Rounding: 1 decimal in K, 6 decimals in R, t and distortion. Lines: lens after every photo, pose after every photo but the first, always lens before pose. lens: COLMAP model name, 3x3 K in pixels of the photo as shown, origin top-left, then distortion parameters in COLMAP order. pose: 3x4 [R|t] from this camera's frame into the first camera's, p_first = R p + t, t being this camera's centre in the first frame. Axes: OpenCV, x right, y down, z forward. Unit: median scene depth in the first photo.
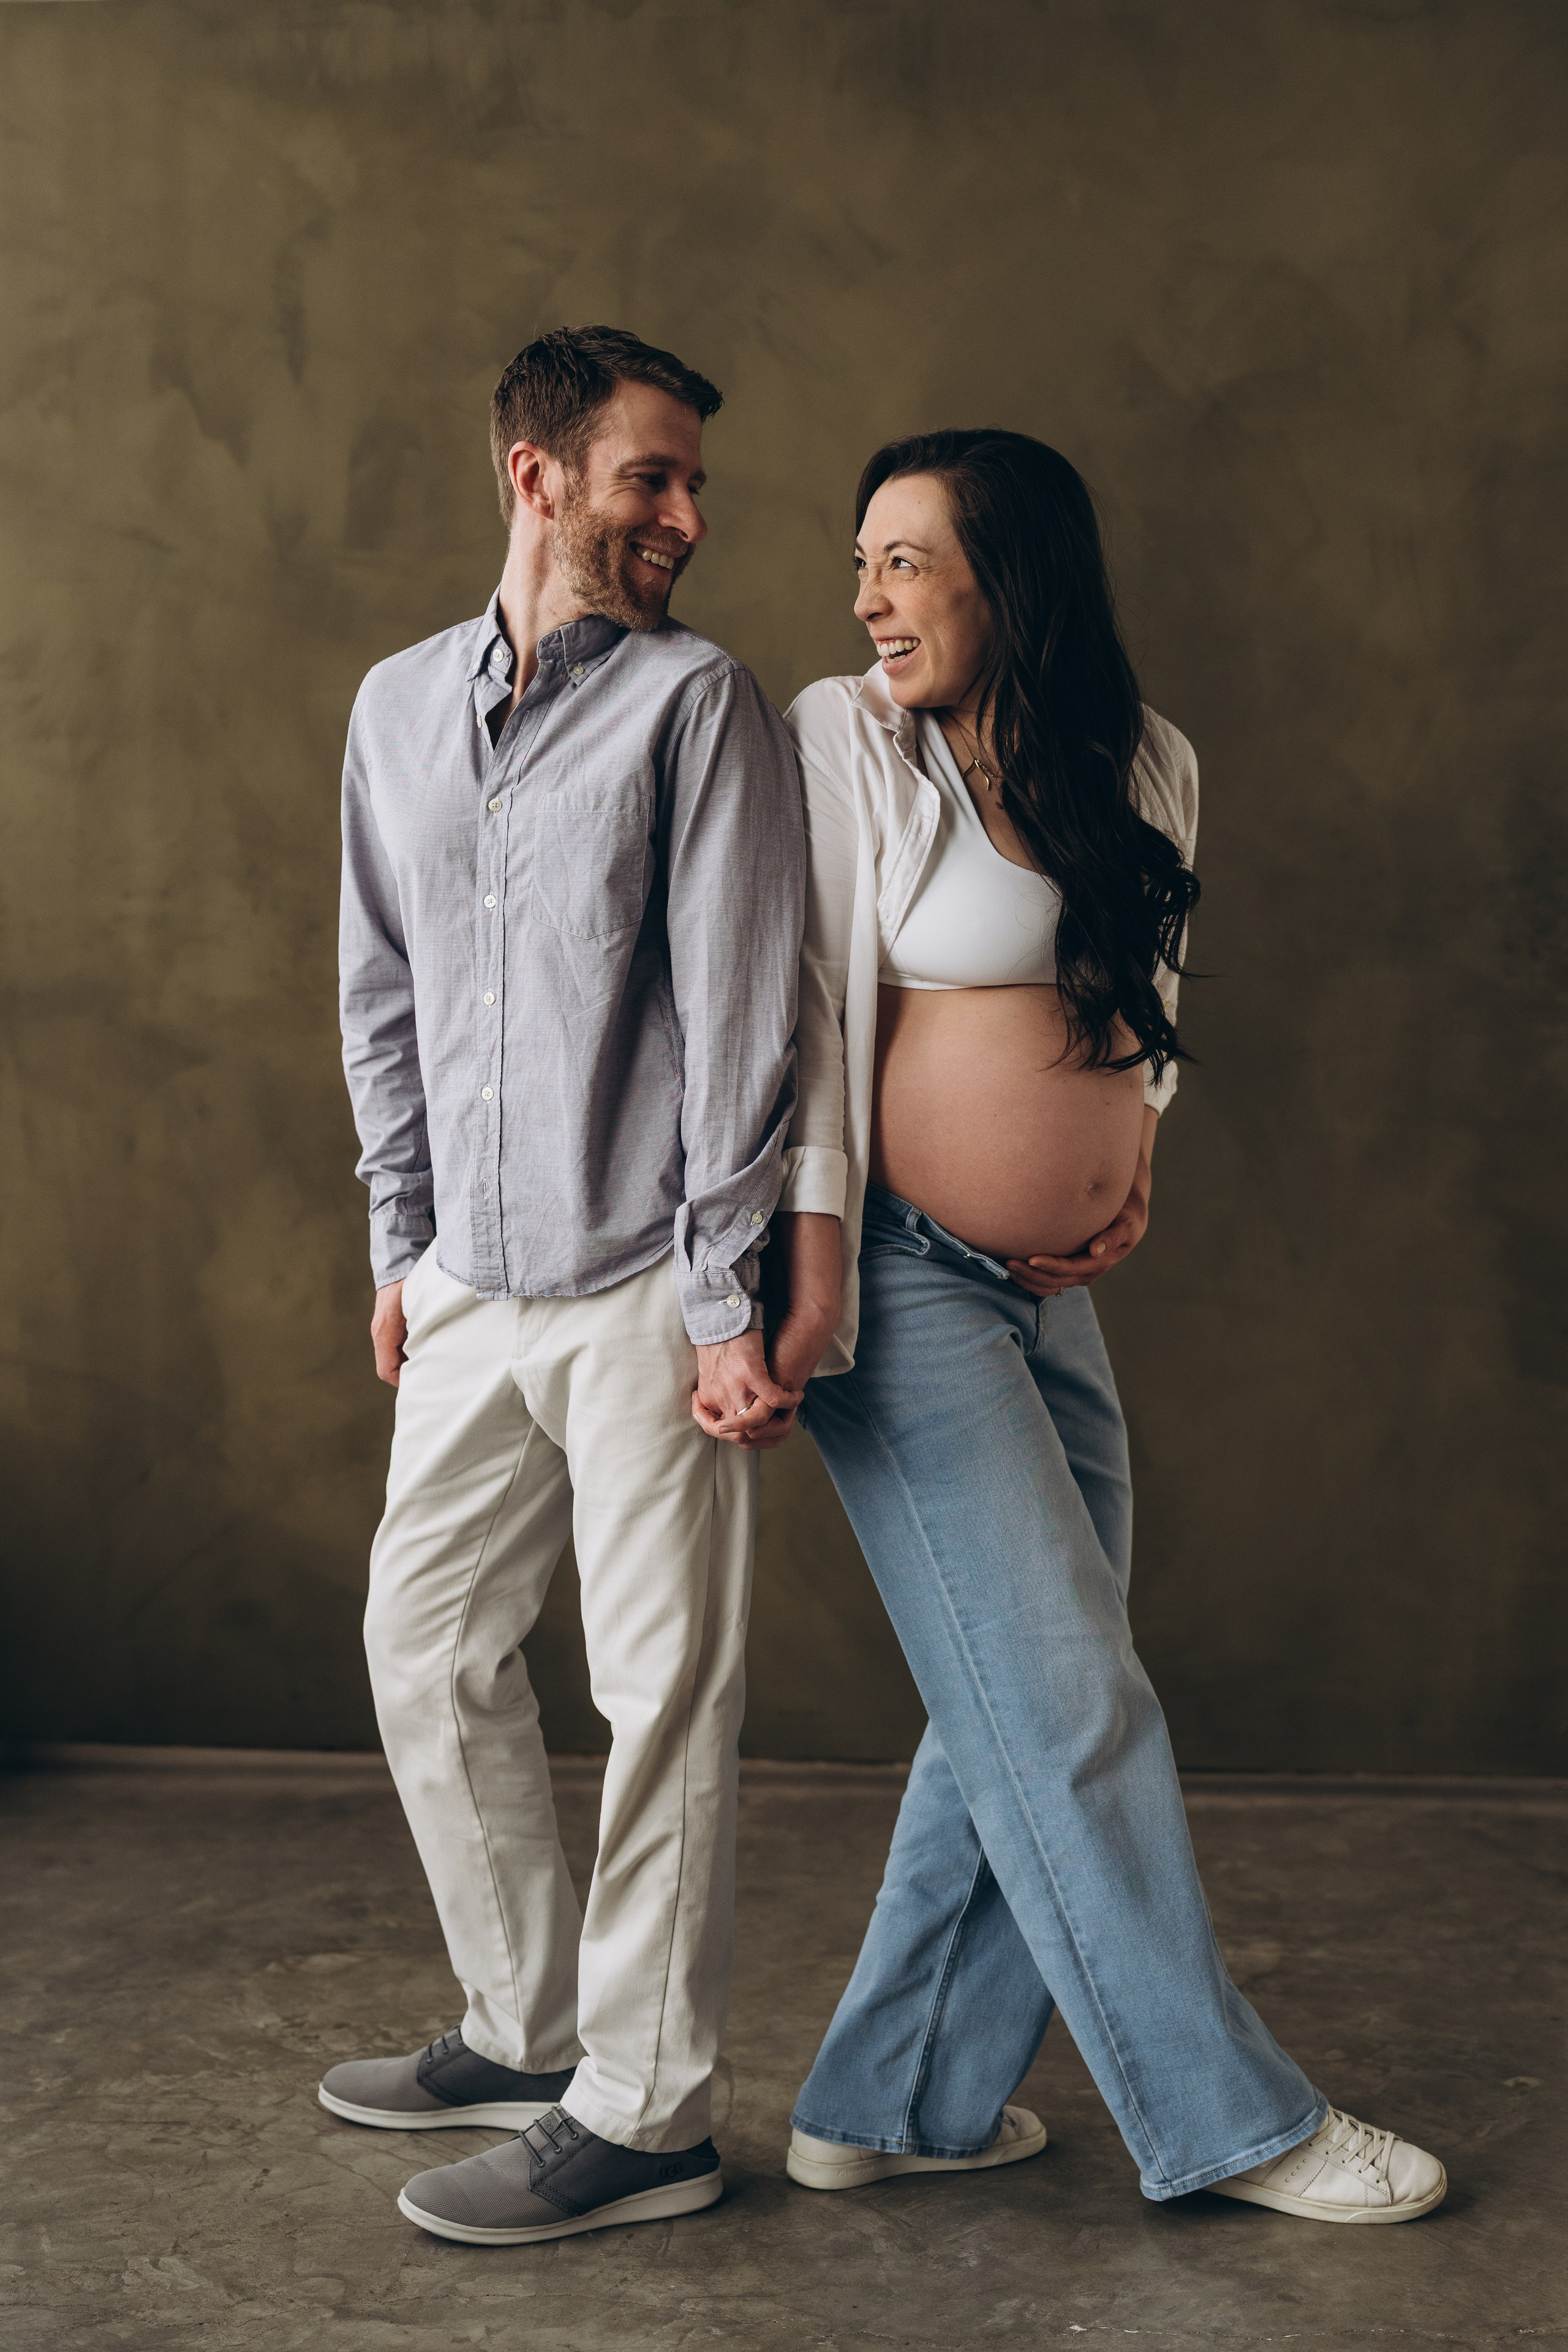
lens RADIAL K [[3174.3, 0, 804.7], [0, 3174.3, 1137.4], [0, 0, 1]] dist [-0.004018, 0.011894]
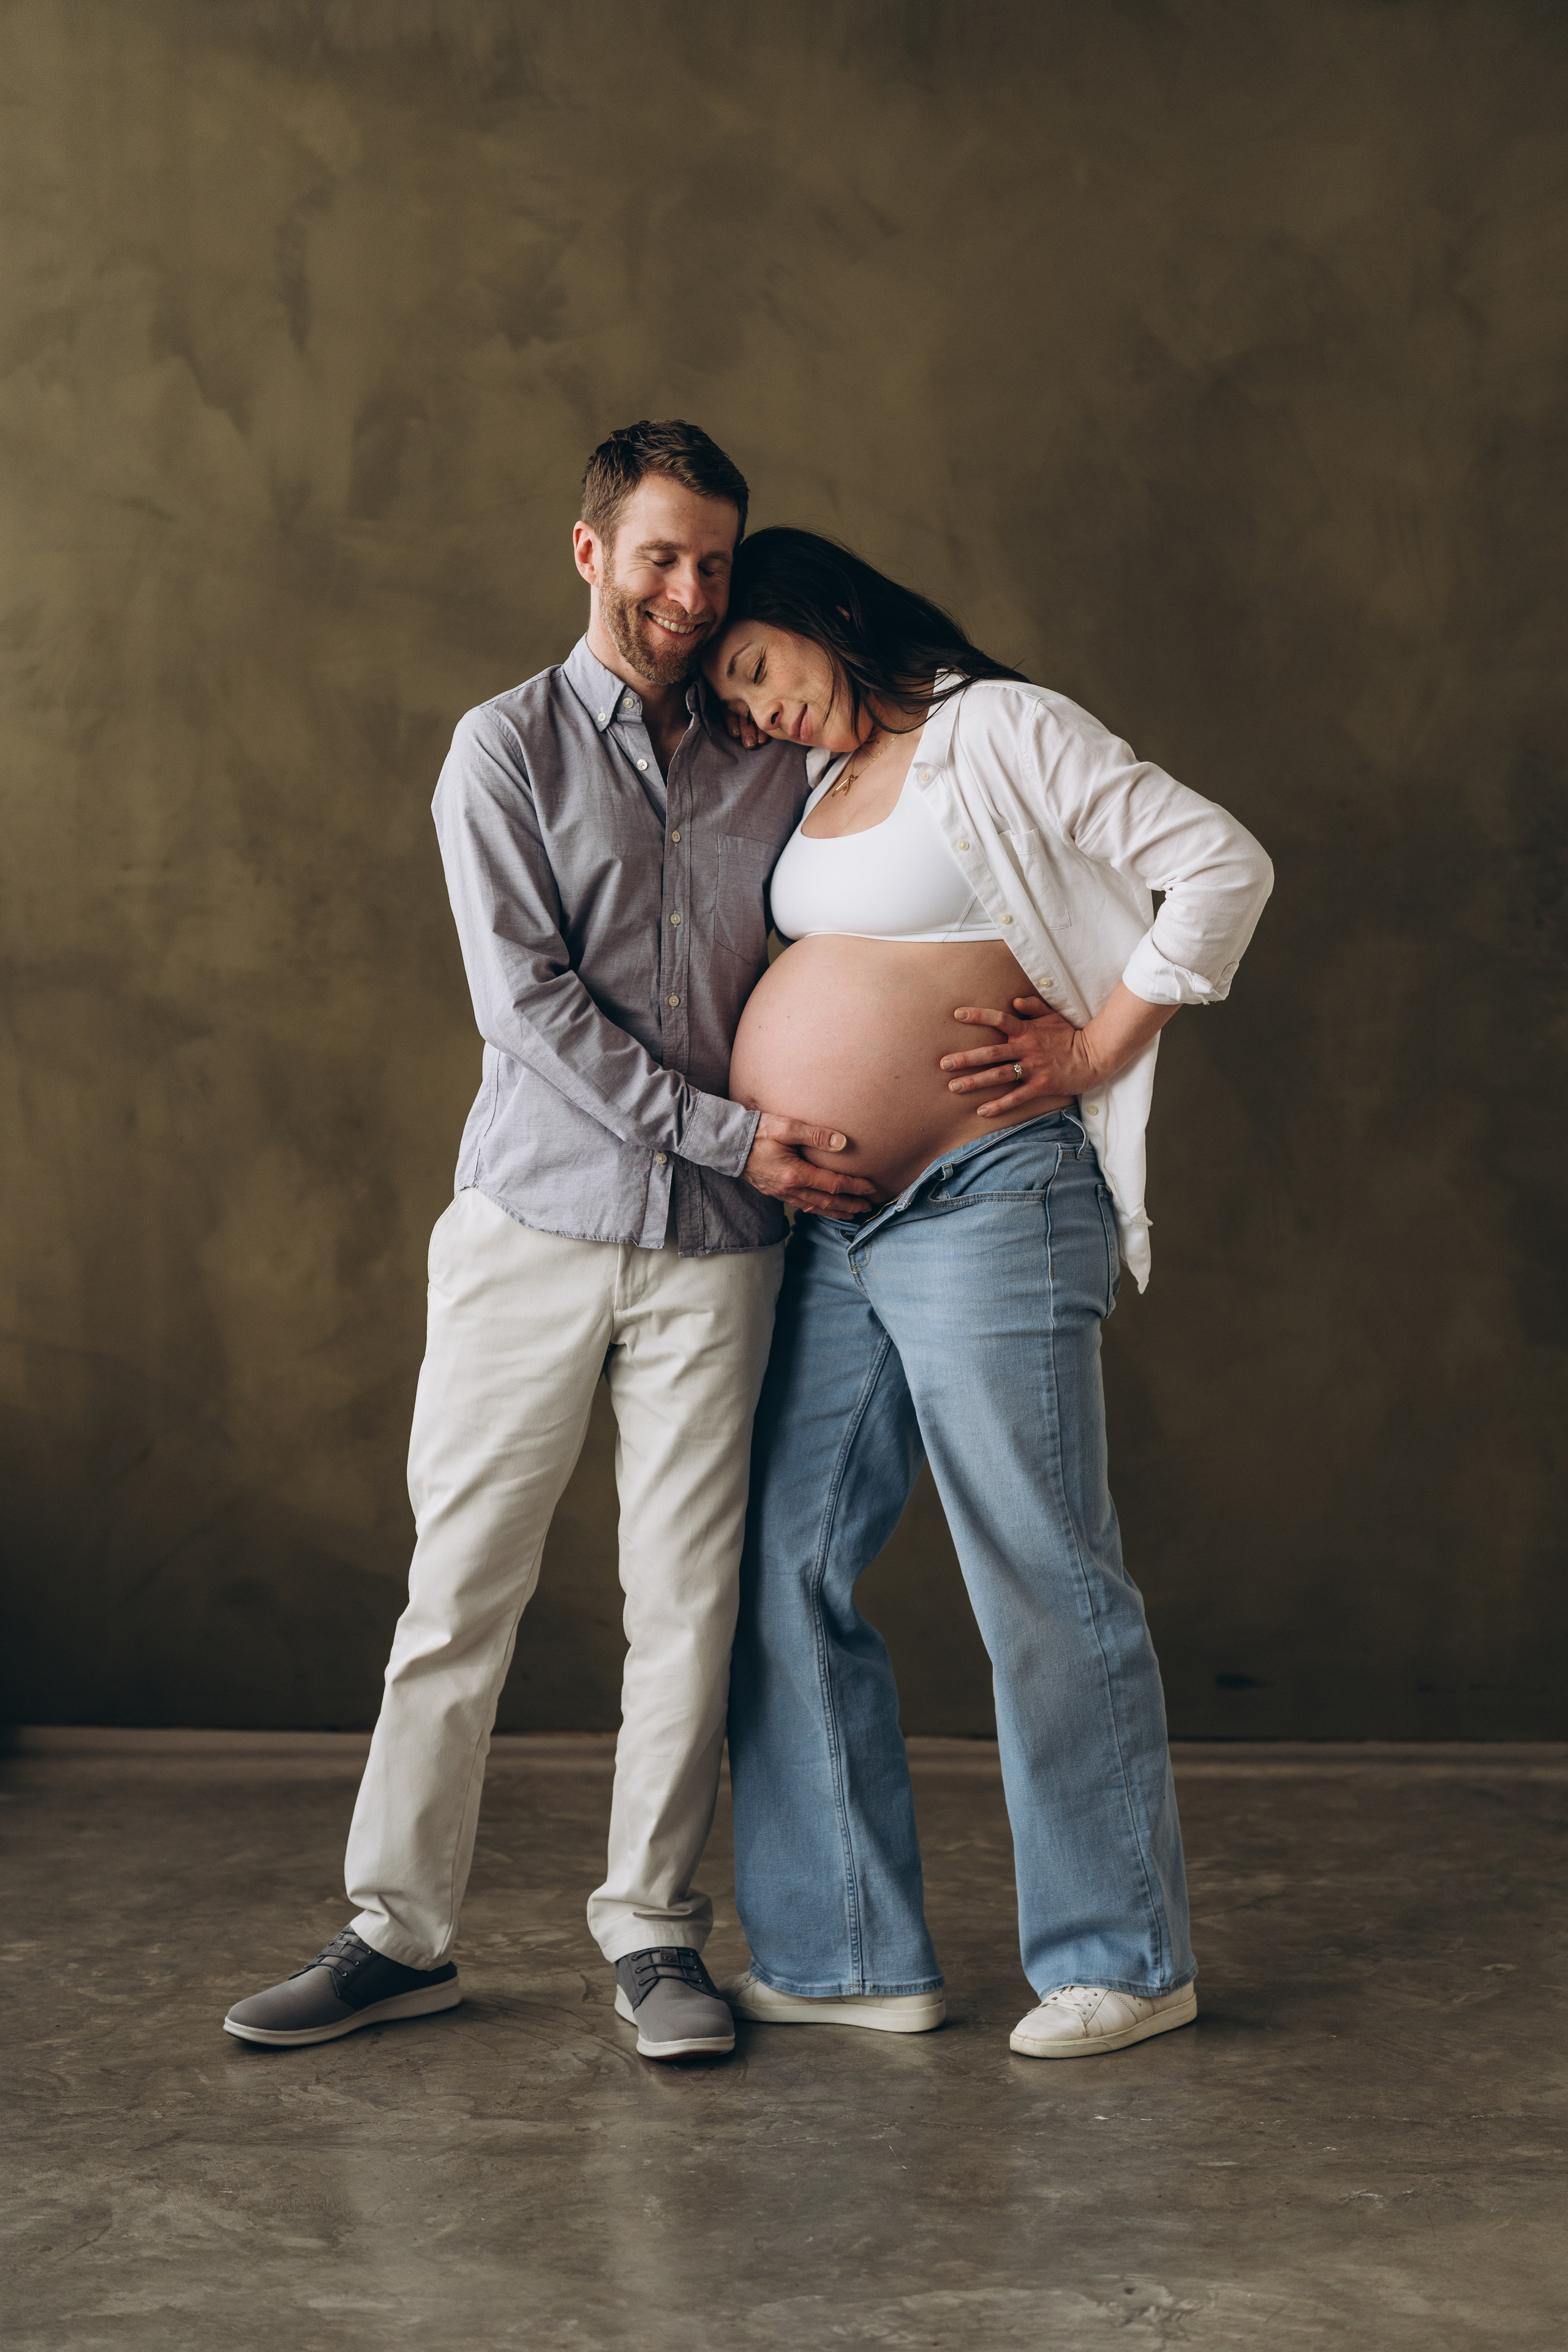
lens RADIAL K [[4516.2, 0, 783.0], [0, 4516.2, 1120.8], [0, 0, 1]] dist [0.022610, -0.198185]
pose [[0.999699, -0.004830, 0.024068, -0.045286], [0.004672, 0.999967, 0.006594, -0.005614], [-0.024099, -0.006480, 0.999689, -0.430941]]
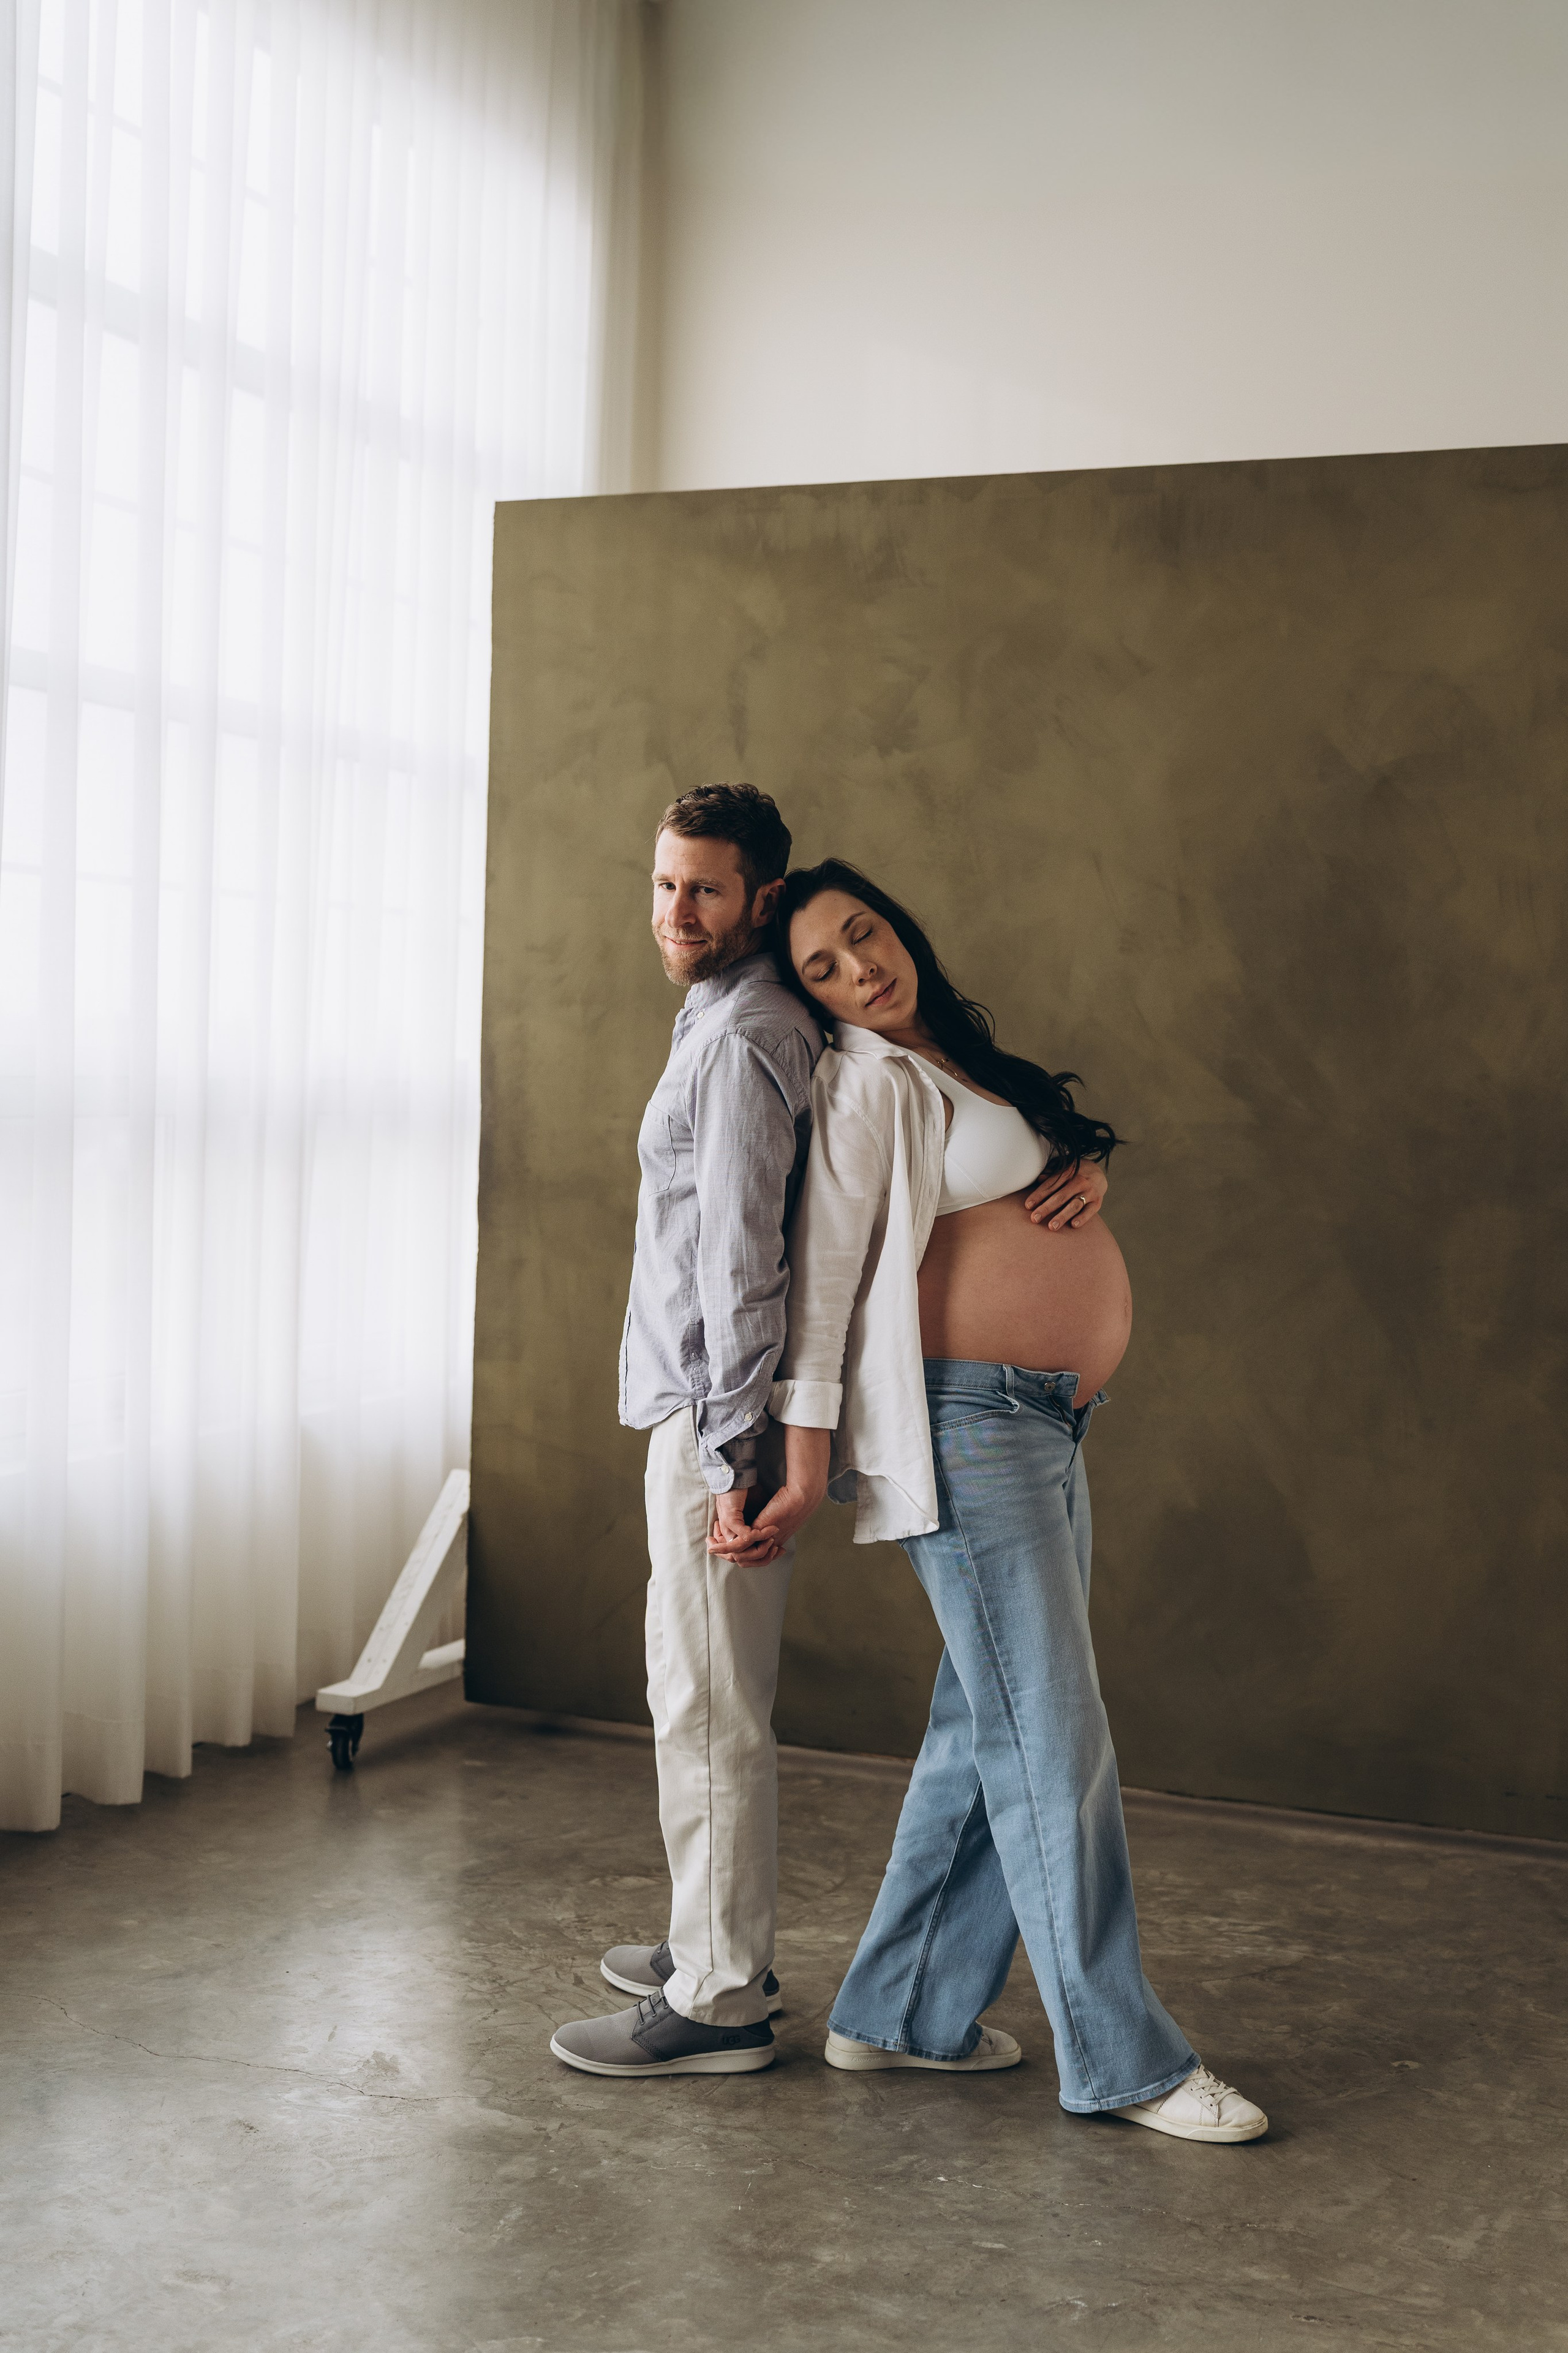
lens RADIAL K [[2688.4, 0, 895.5], [0, 2688.4, 1120.7], [0, 0, 1]] dist [-0.007139, 0.006868]
pose [[0.963512, 0.034525, -0.265431, 0.235896], [-0.045592, 0.998324, -0.035645, -0.038750], [0.263755, 0.046445, 0.963471, -0.130502]]
